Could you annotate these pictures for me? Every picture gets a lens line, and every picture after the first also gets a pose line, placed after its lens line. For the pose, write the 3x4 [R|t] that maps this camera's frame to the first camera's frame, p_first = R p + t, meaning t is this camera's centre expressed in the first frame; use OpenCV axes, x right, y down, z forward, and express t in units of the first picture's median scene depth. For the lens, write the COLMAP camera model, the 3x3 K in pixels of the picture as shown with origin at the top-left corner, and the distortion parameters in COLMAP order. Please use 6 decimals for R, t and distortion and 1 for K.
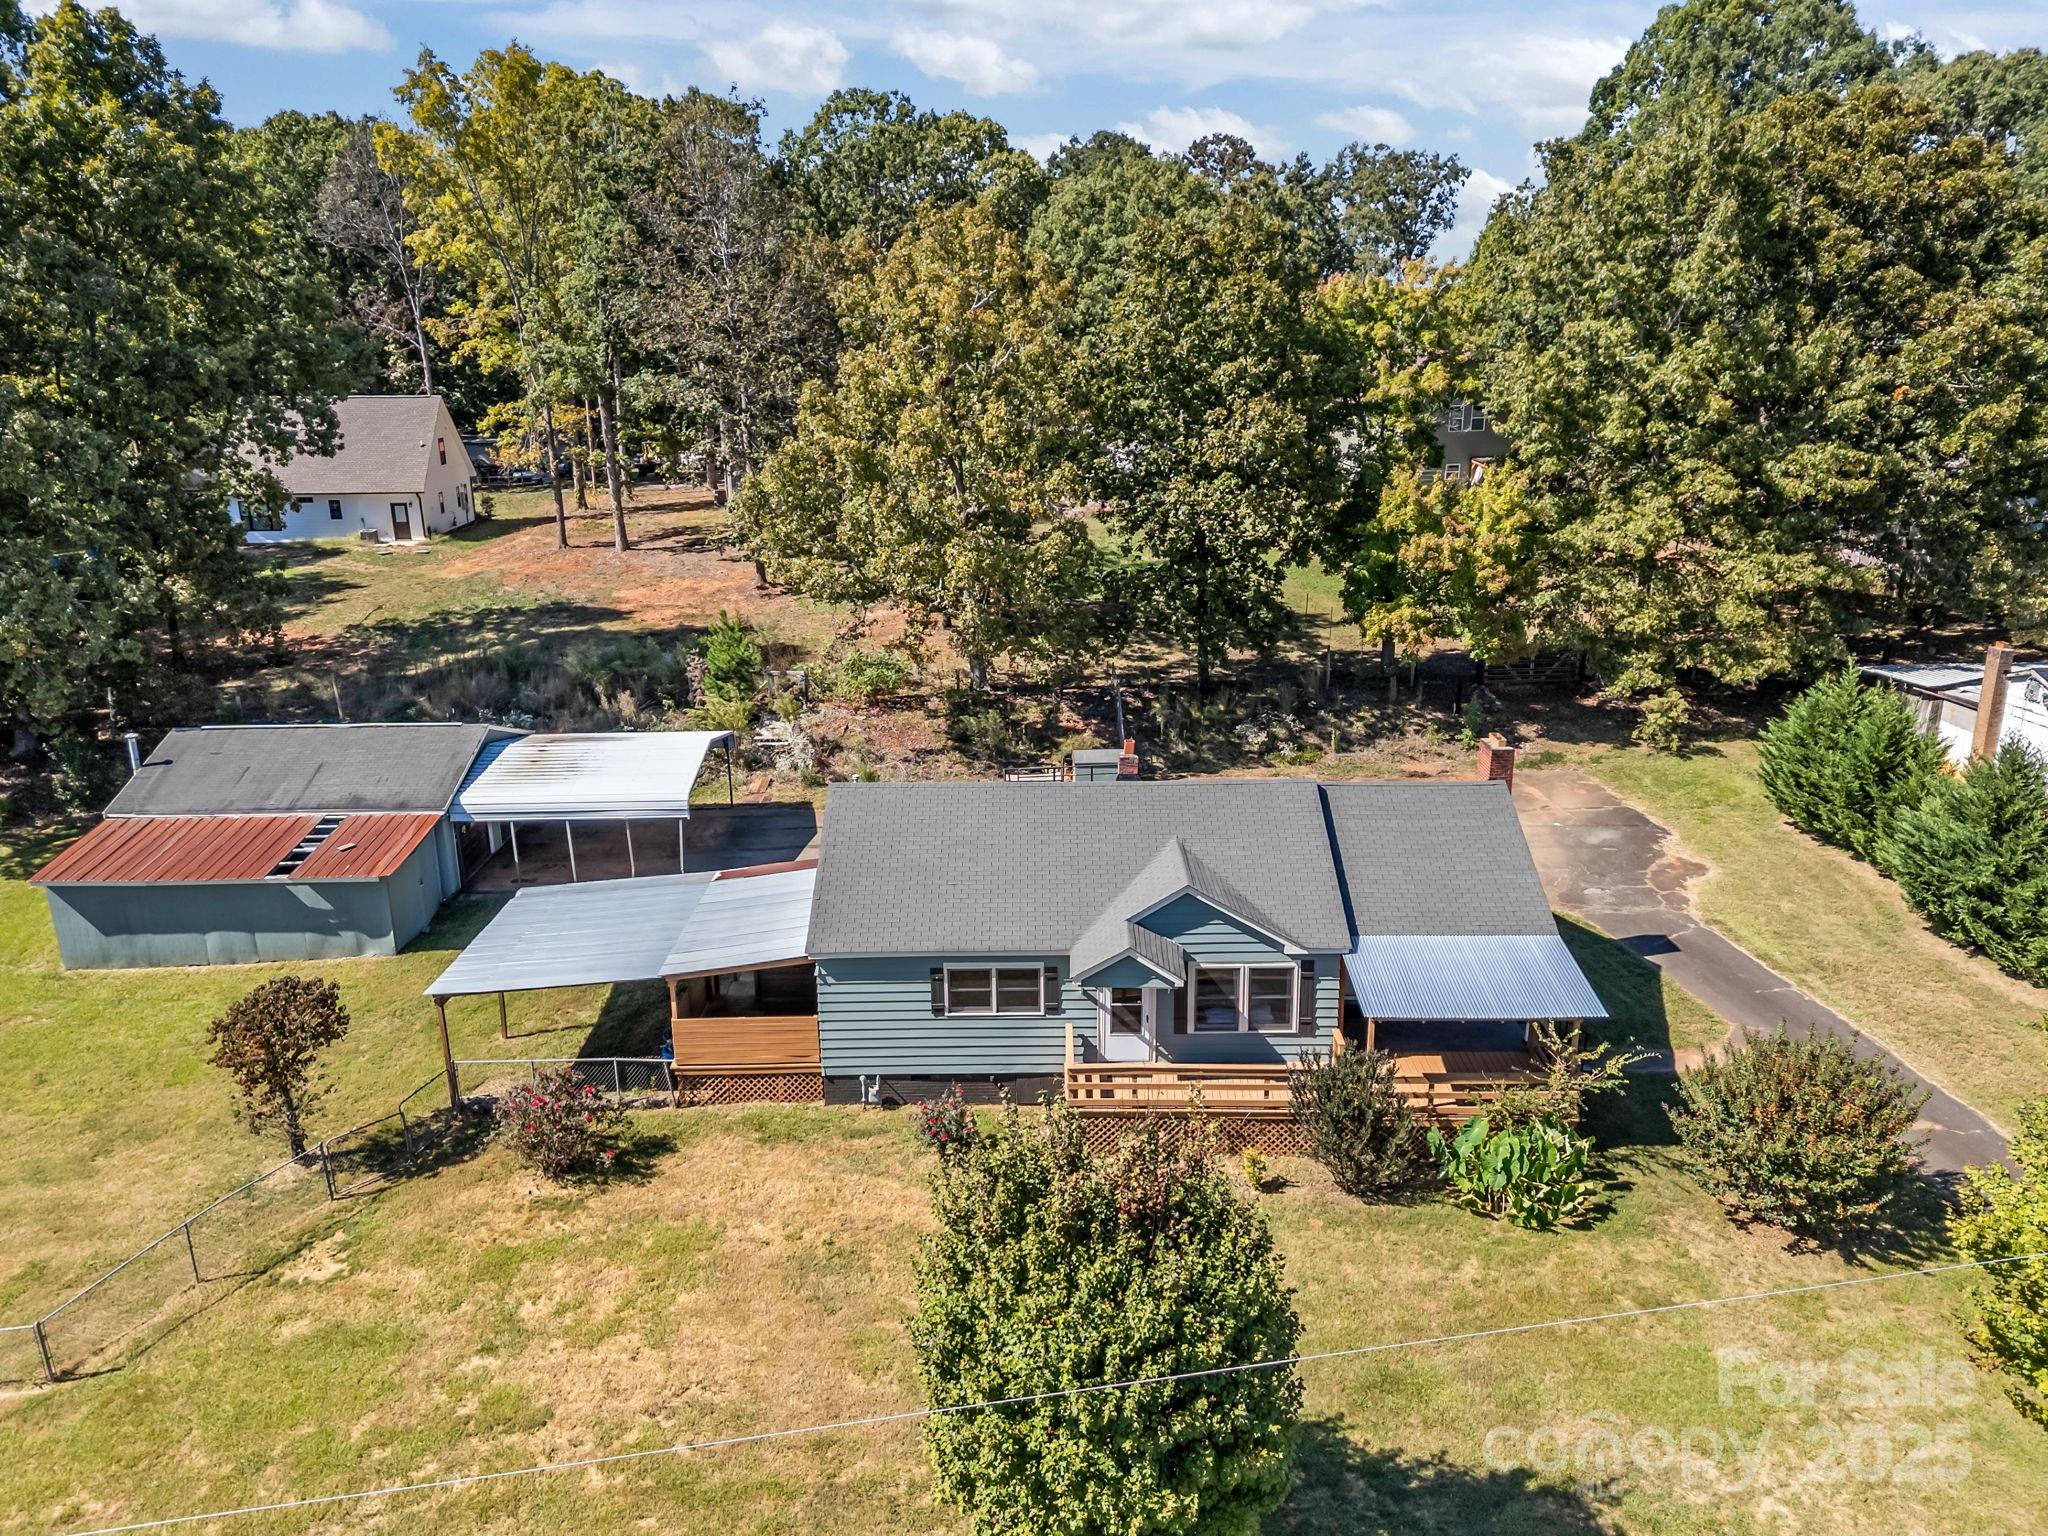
lens RADIAL K [[1509.6, 0, 1024.0], [0, 1509.6, 768.0], [0, 0, 1]] dist [0.071211, -0.075513]
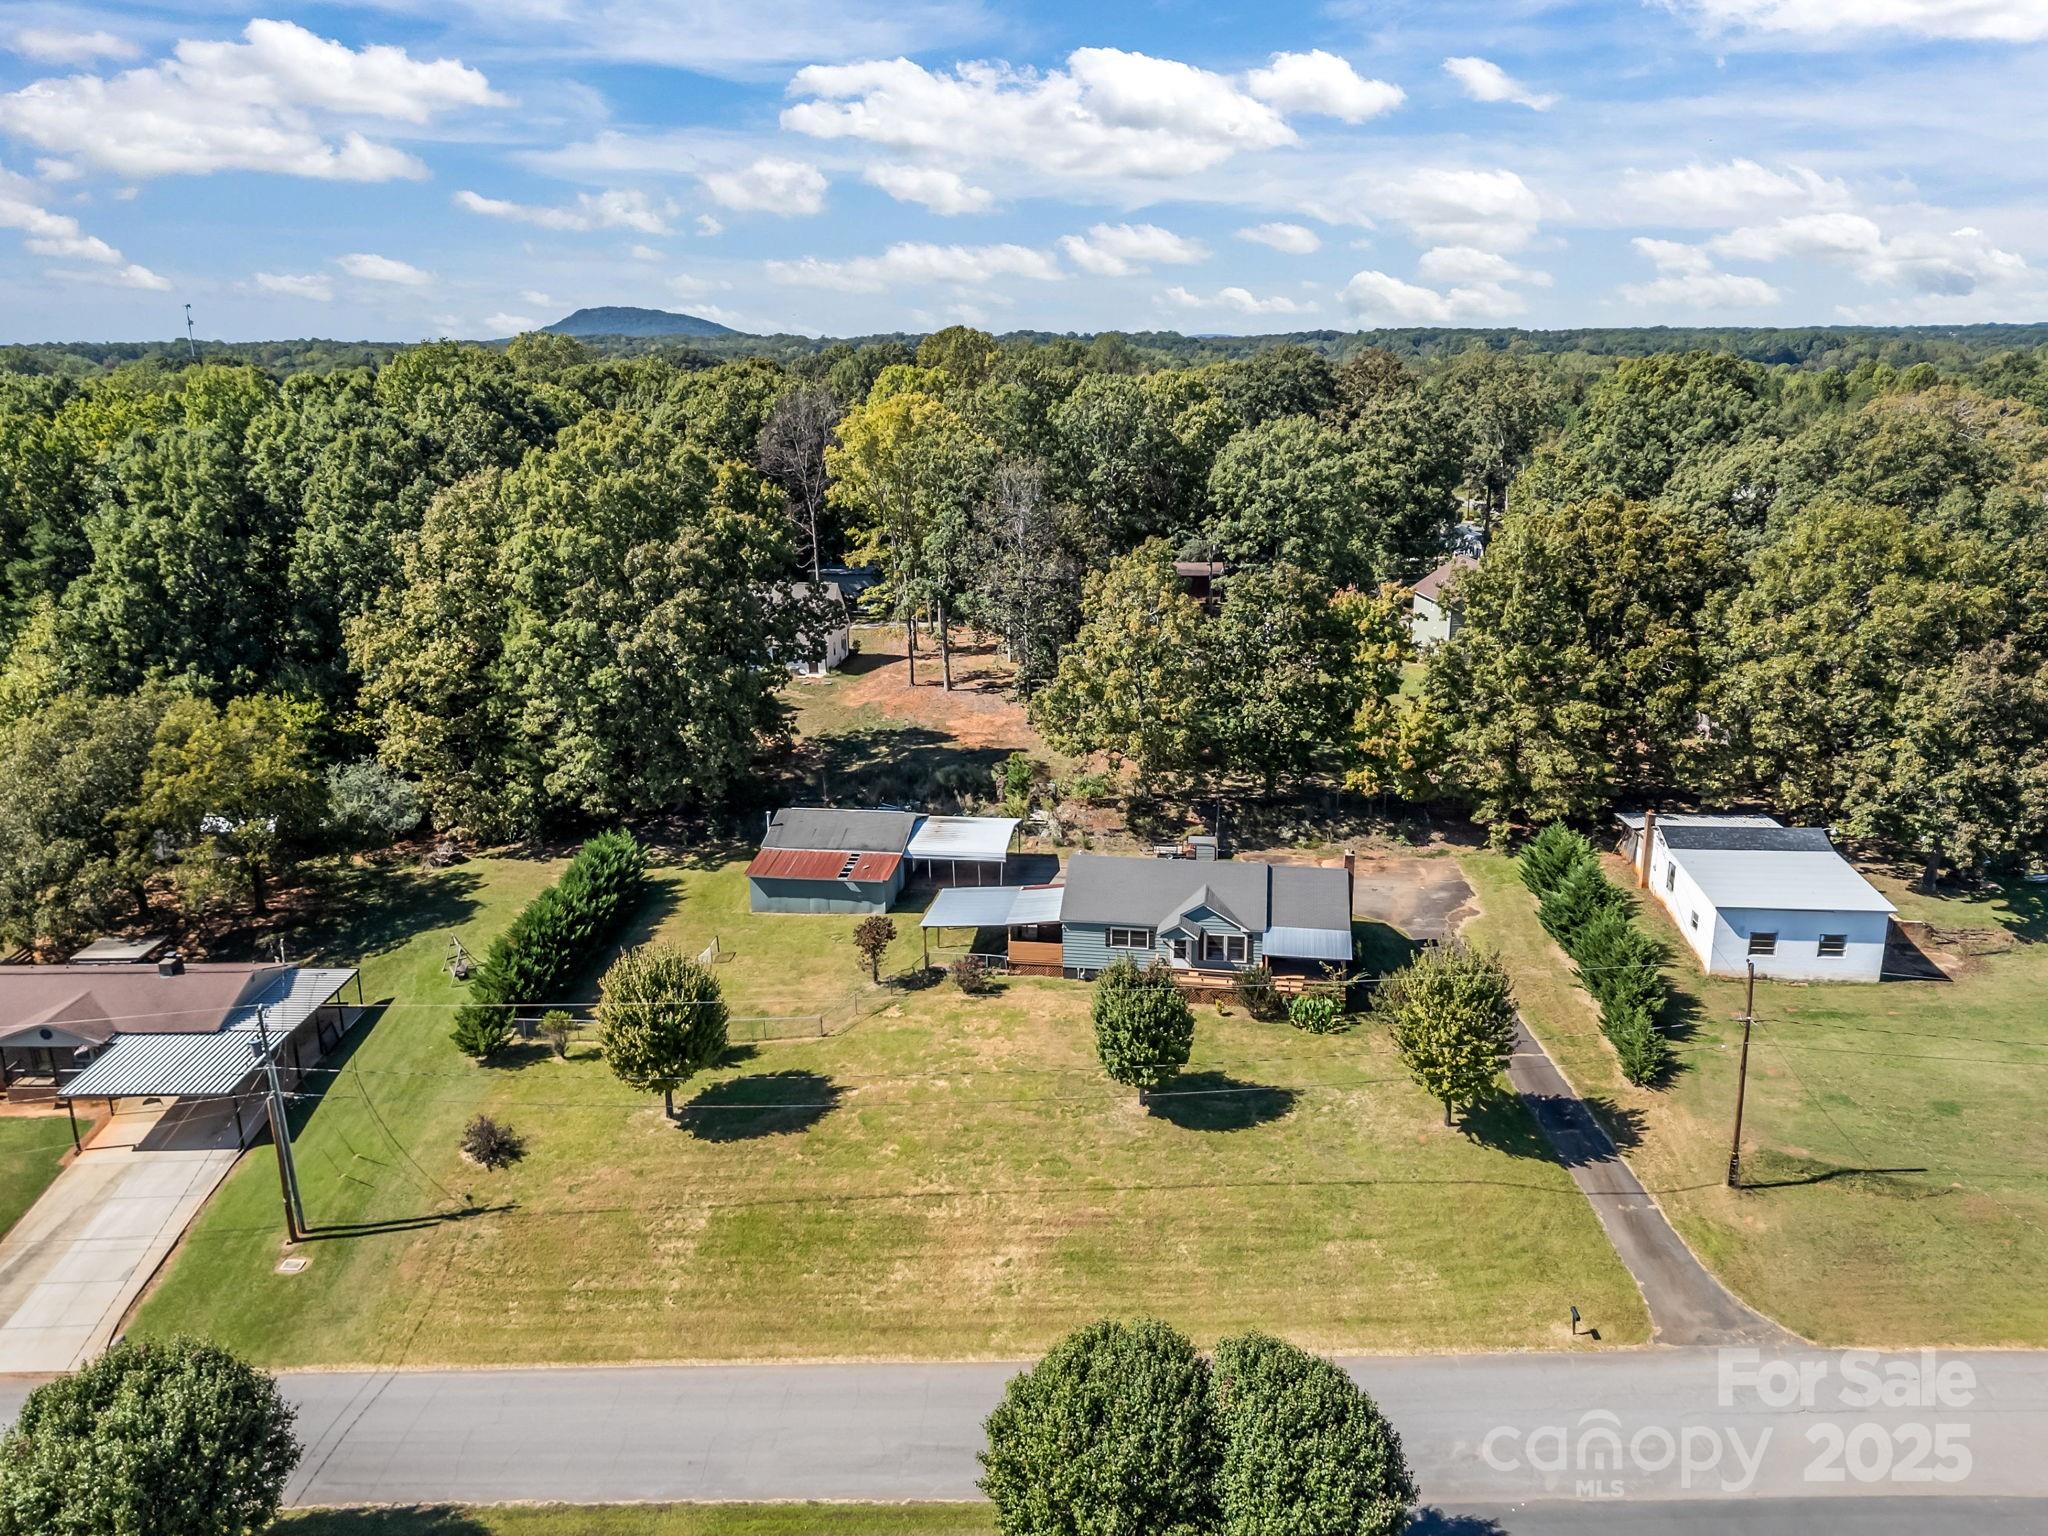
lens RADIAL K [[1539.7, 0, 987.6], [0, 1539.7, 760.5], [0, 0, 1]] dist [0.065970, -0.083194]
pose [[0.984816, 0.044249, -0.167869, 0.115796], [-0.047214, 0.998791, -0.013714, -0.075755], [0.167059, 0.021432, 0.985714, -1.127059]]
